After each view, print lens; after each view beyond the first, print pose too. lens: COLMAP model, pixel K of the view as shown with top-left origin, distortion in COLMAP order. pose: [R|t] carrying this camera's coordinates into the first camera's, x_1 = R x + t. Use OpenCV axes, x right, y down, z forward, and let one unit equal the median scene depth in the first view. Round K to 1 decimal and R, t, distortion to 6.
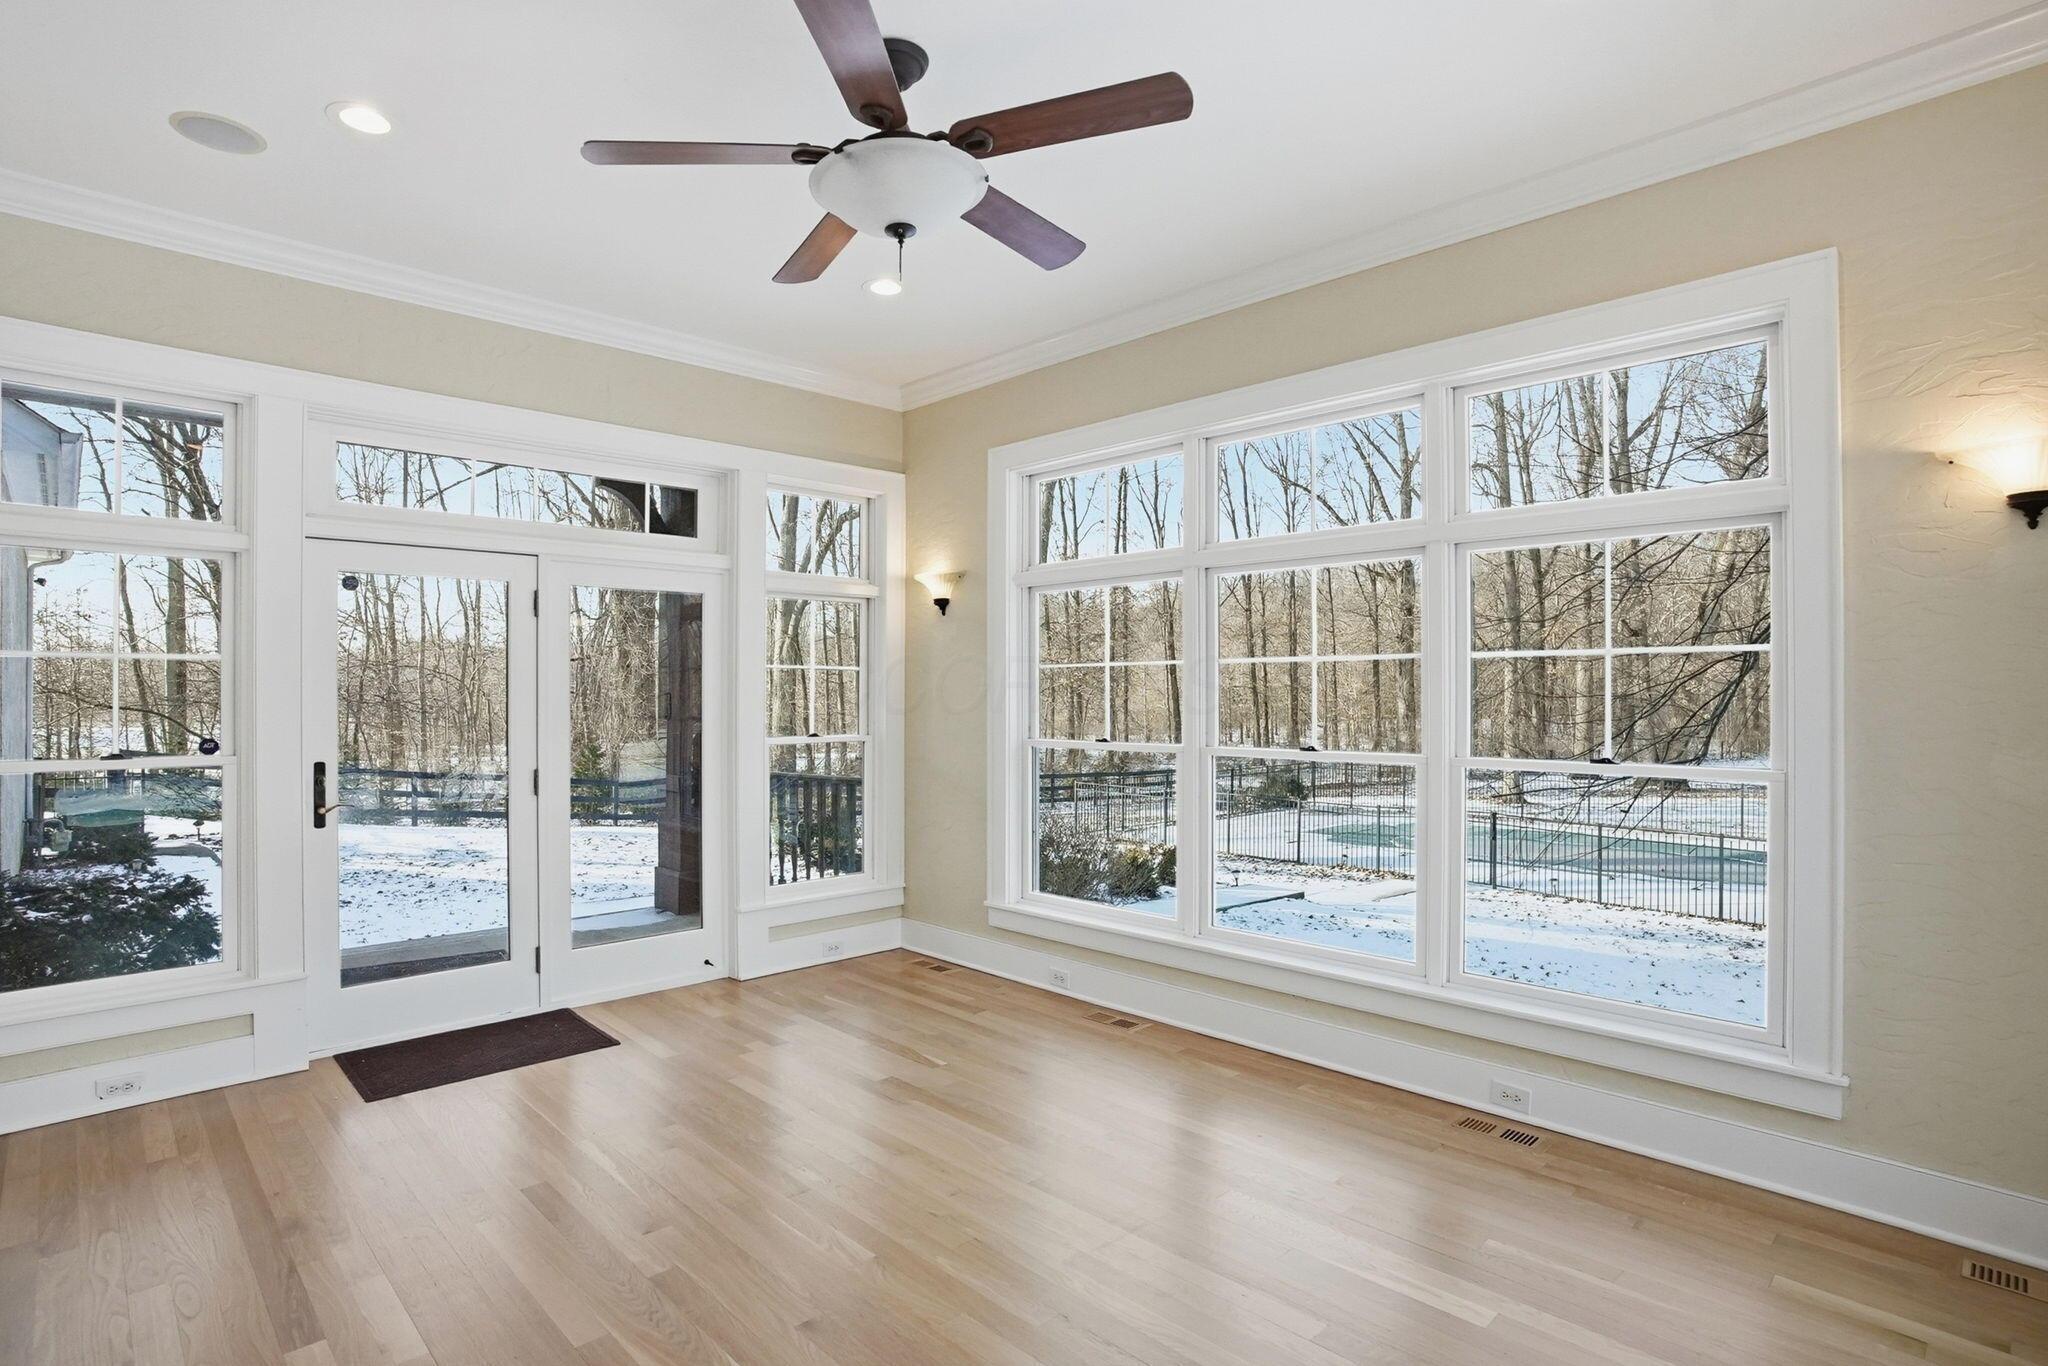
lens RADIAL K [[1040.4, 0, 1024.0], [0, 1040.4, 683.0], [0, 0, 1]] dist [-0.071467, 0.036337]
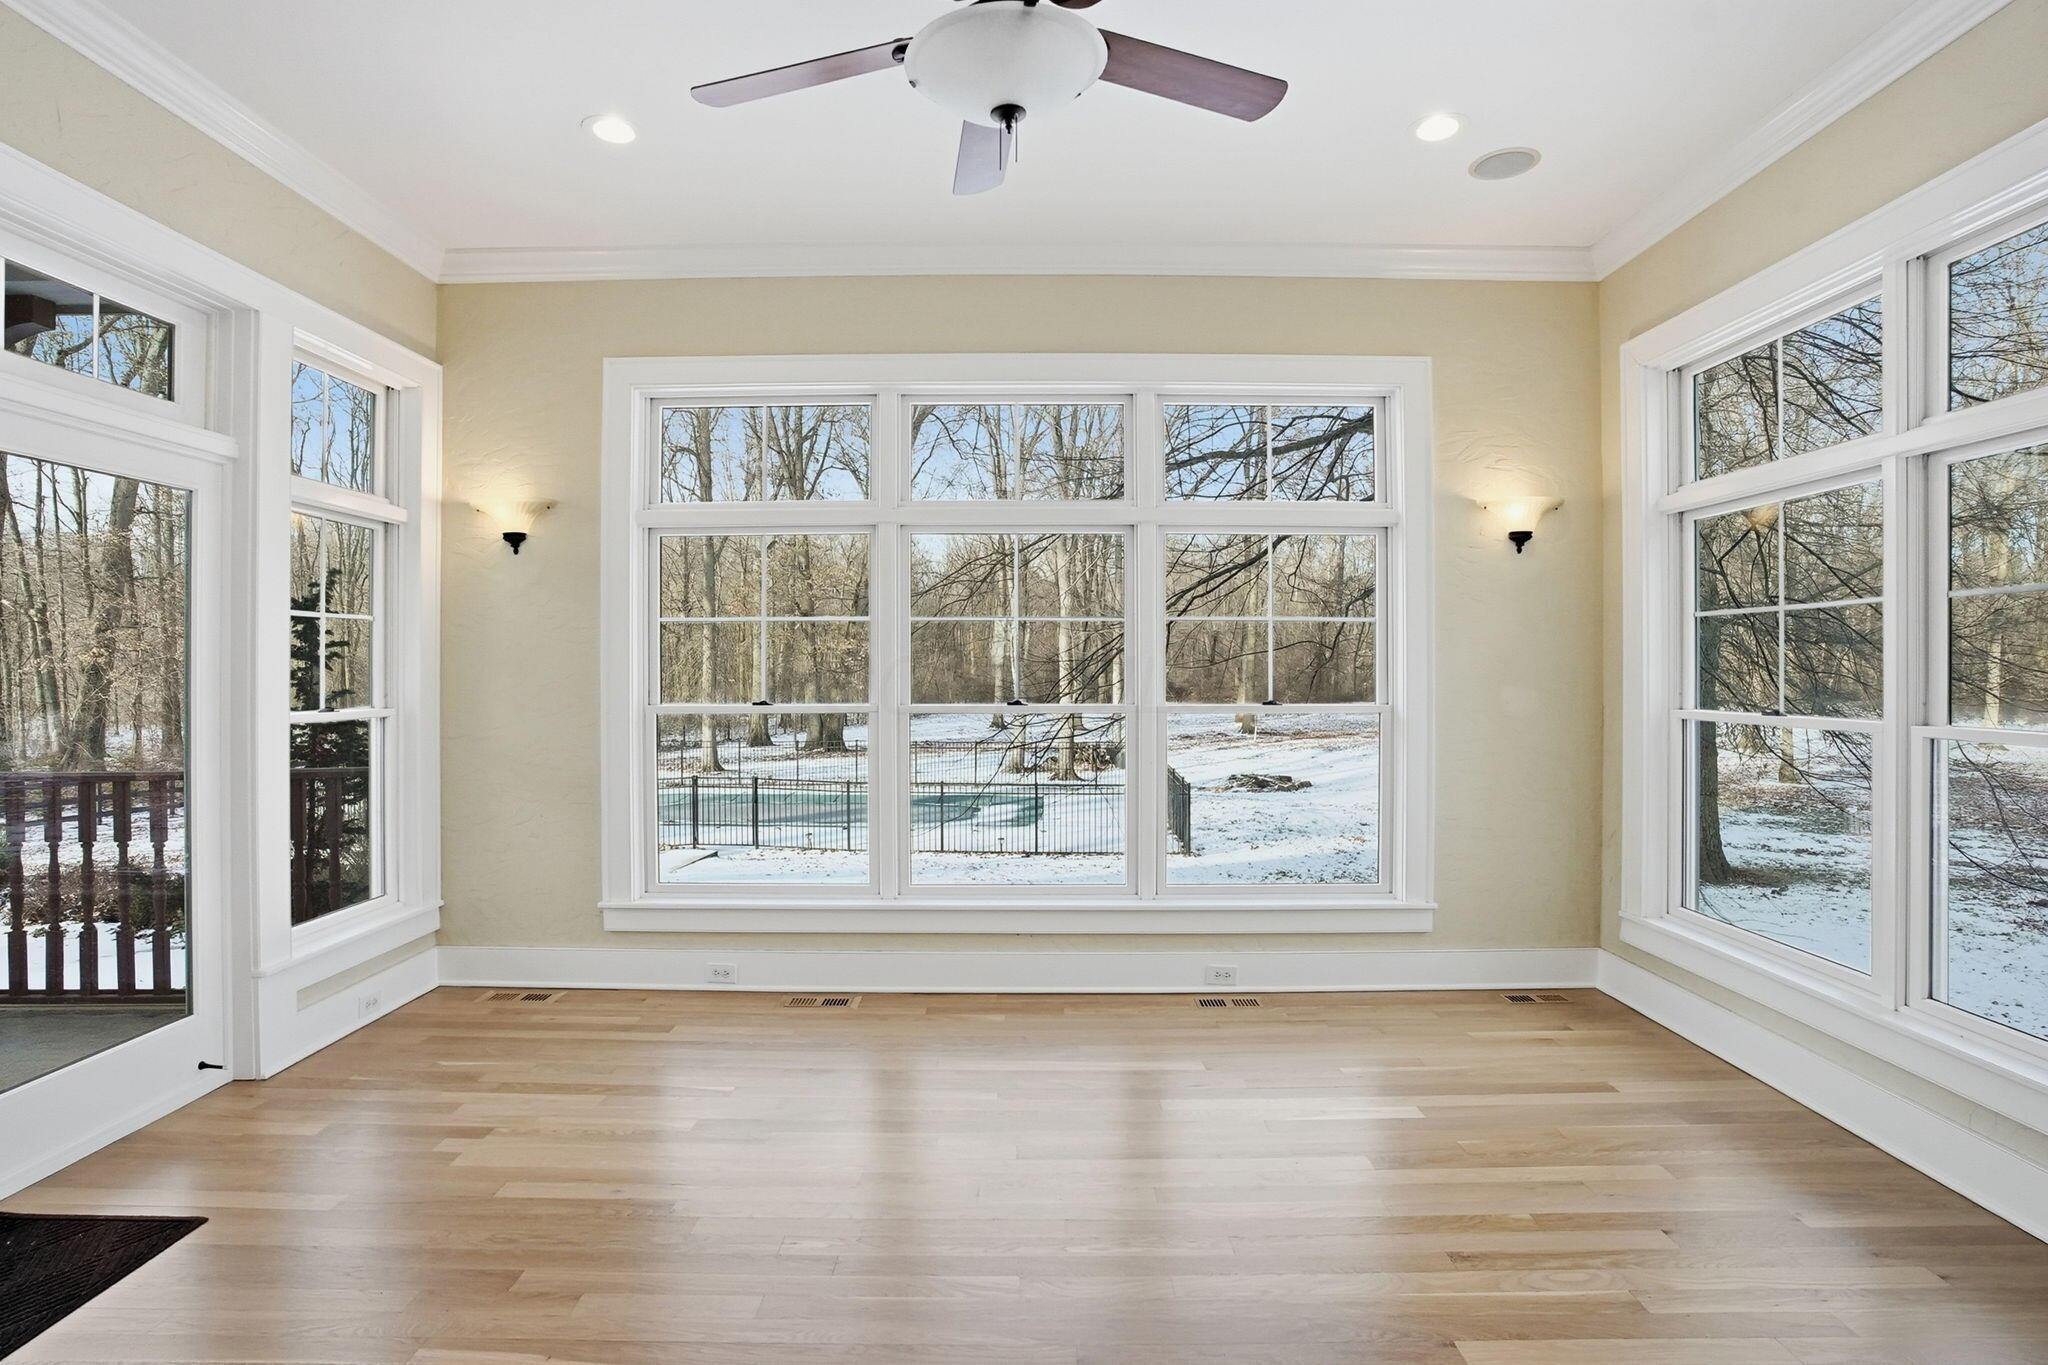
lens RADIAL K [[1022.1, 0, 1024.6], [0, 1022.1, 666.0], [0, 0, 1]] dist [-0.068825, 0.035778]
pose [[0.700550, 0.002578, 0.713599, -0.403389], [-0.006212, 0.999978, 0.002485, 0.018498], [-0.713576, -0.006174, 0.700550, 0.211731]]
